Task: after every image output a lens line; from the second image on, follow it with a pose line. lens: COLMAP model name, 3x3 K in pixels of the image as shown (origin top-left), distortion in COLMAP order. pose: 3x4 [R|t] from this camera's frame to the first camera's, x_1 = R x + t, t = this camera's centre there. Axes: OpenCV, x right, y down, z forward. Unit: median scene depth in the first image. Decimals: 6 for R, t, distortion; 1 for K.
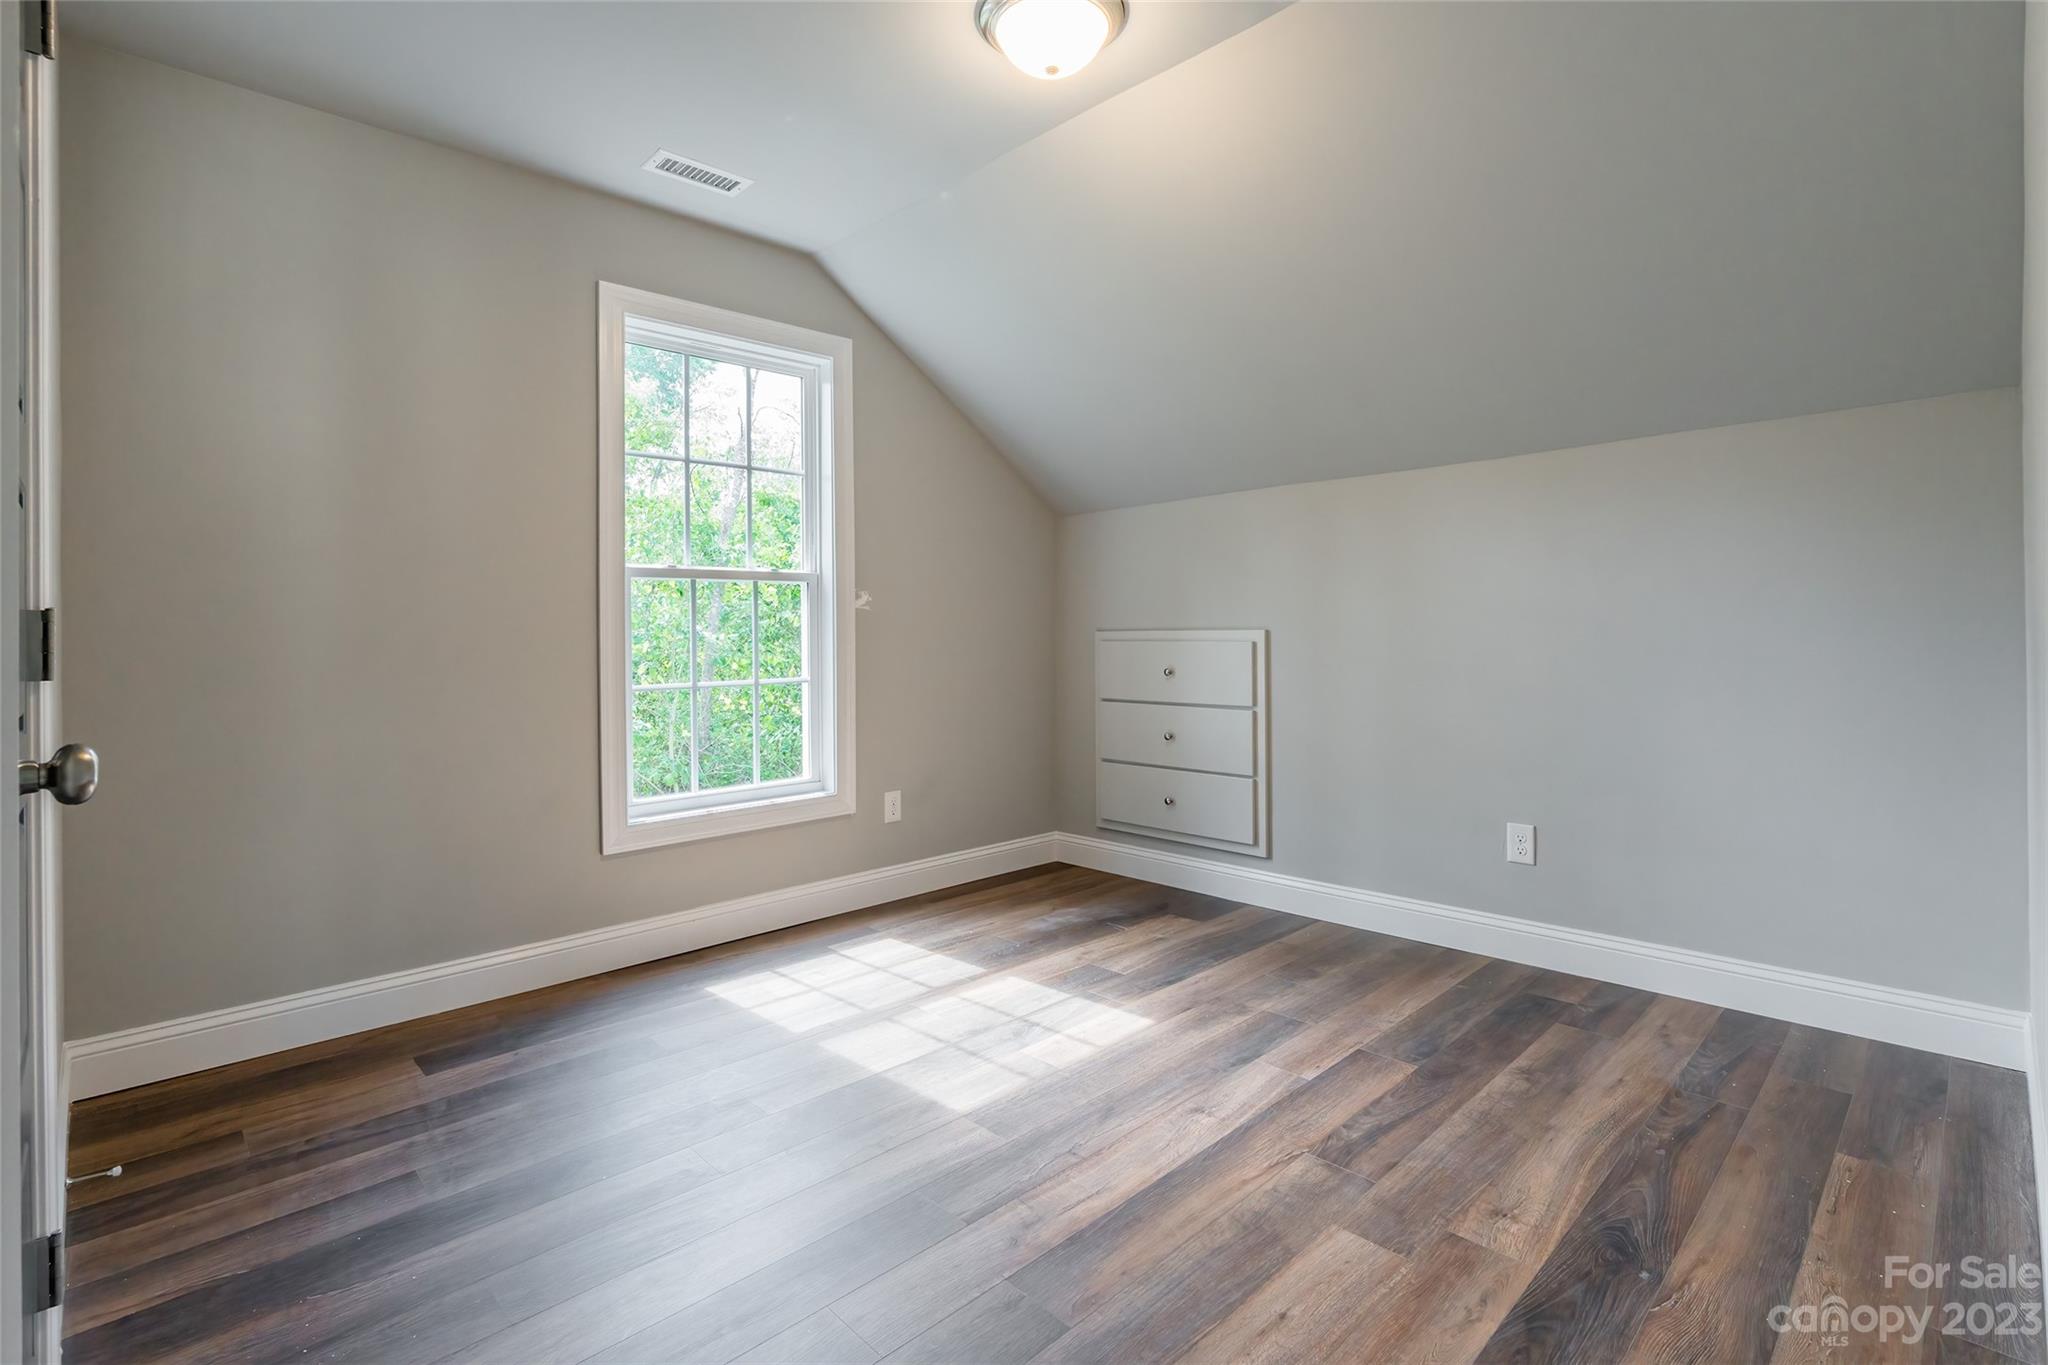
lens RADIAL K [[925.7, 0, 1016.0], [0, 925.7, 626.9], [0, 0, 1]] dist [-0.010200, -0.001177]
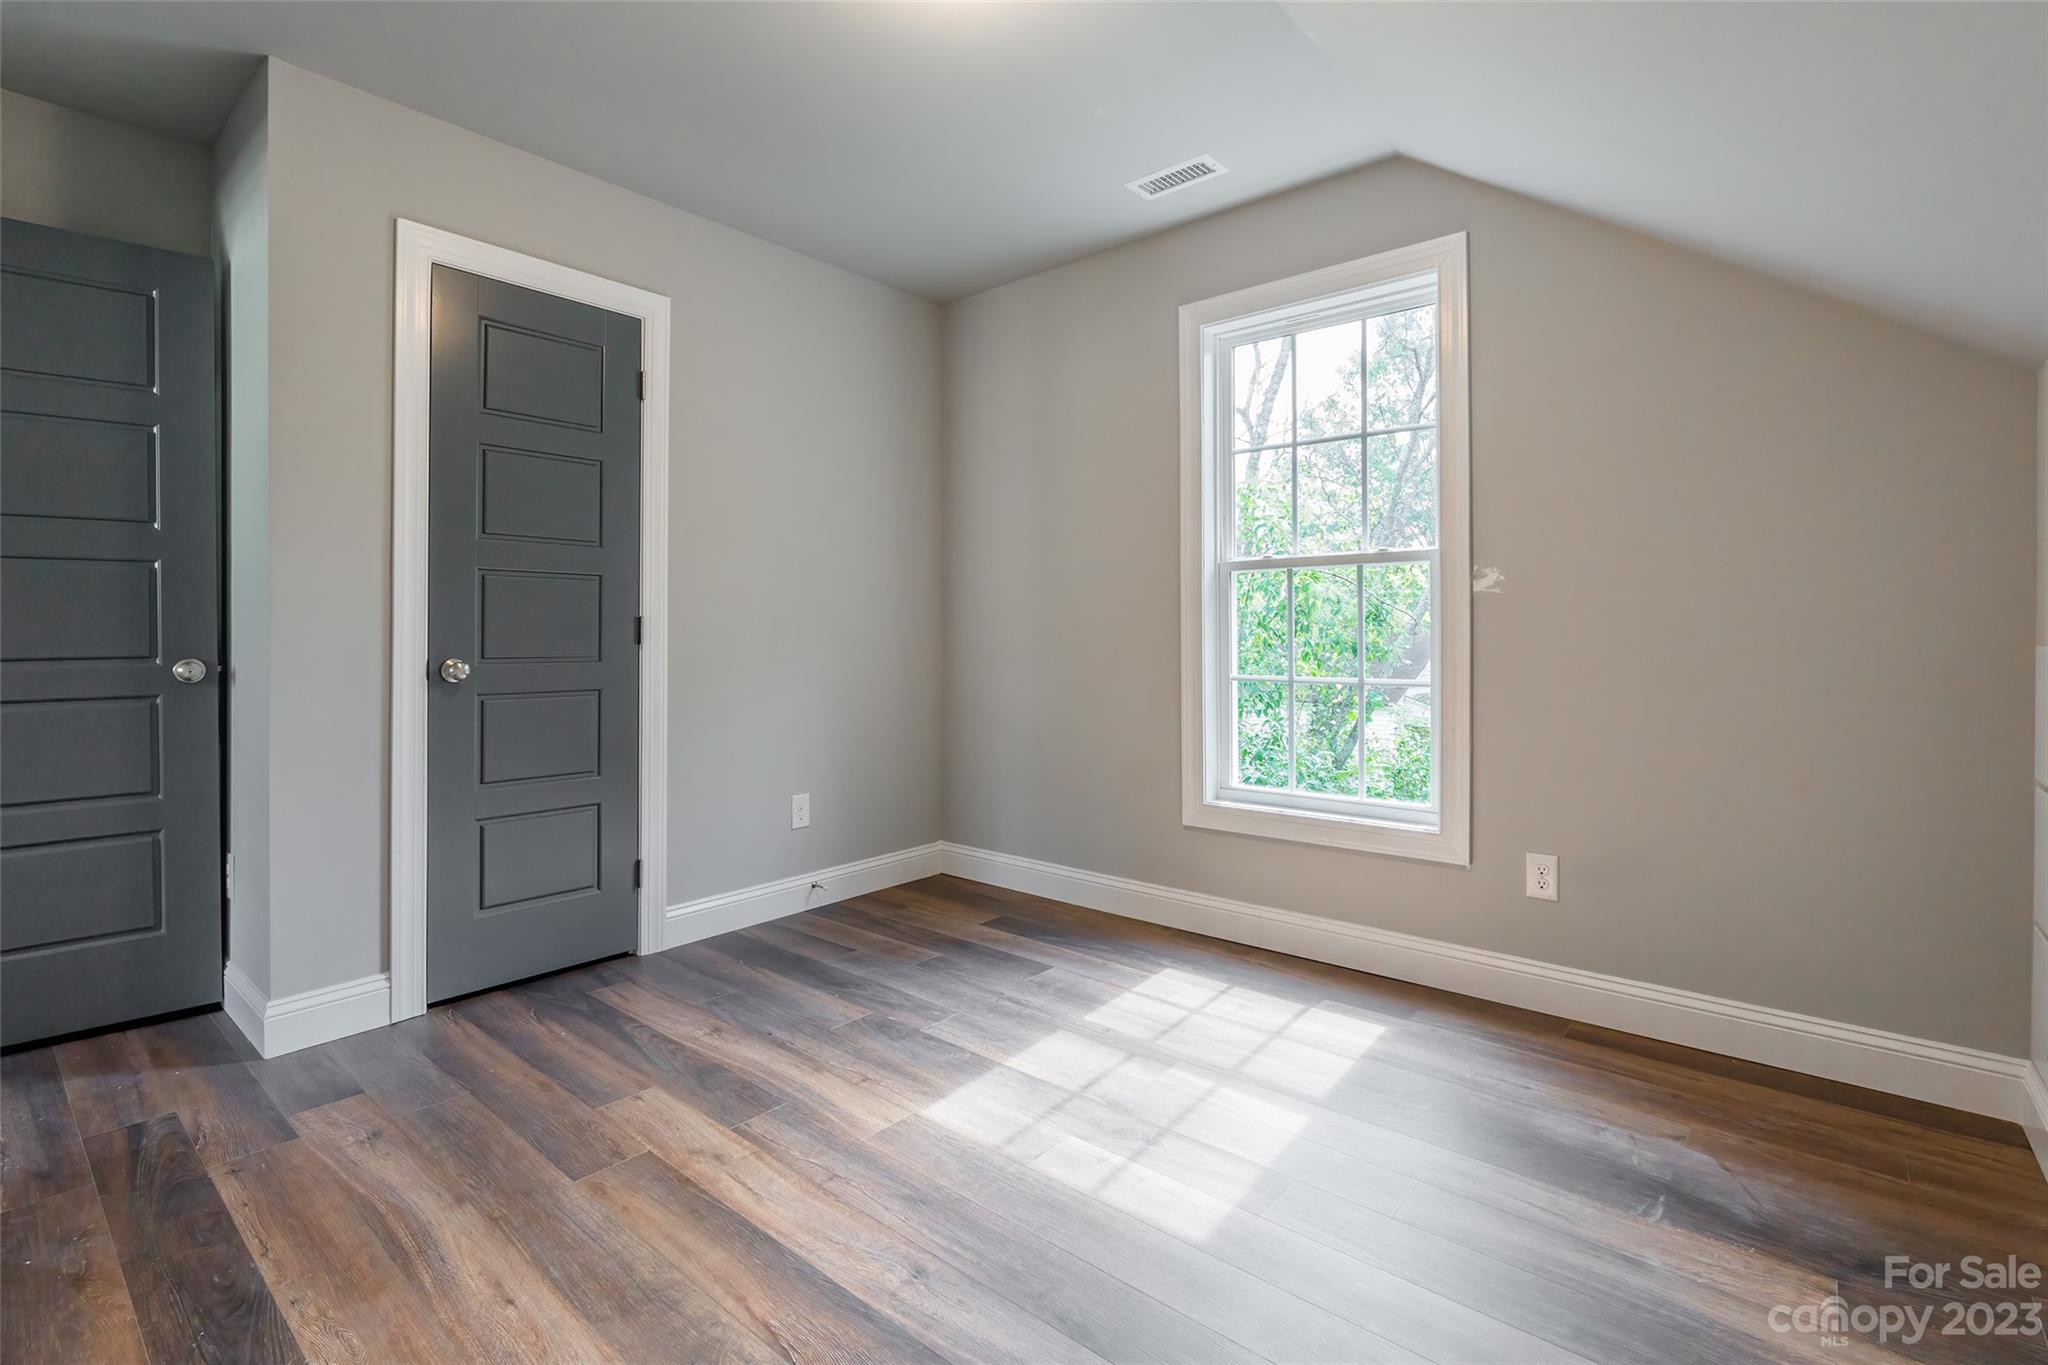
lens RADIAL K [[925.7, 0, 1016.0], [0, 925.7, 626.9], [0, 0, 1]] dist [-0.010200, -0.001177]
pose [[0.119069, 0.004250, -0.992877, 0.683297], [0.008021, 0.999954, 0.005242, 0.002236], [0.992854, -0.008588, 0.119029, 0.724616]]
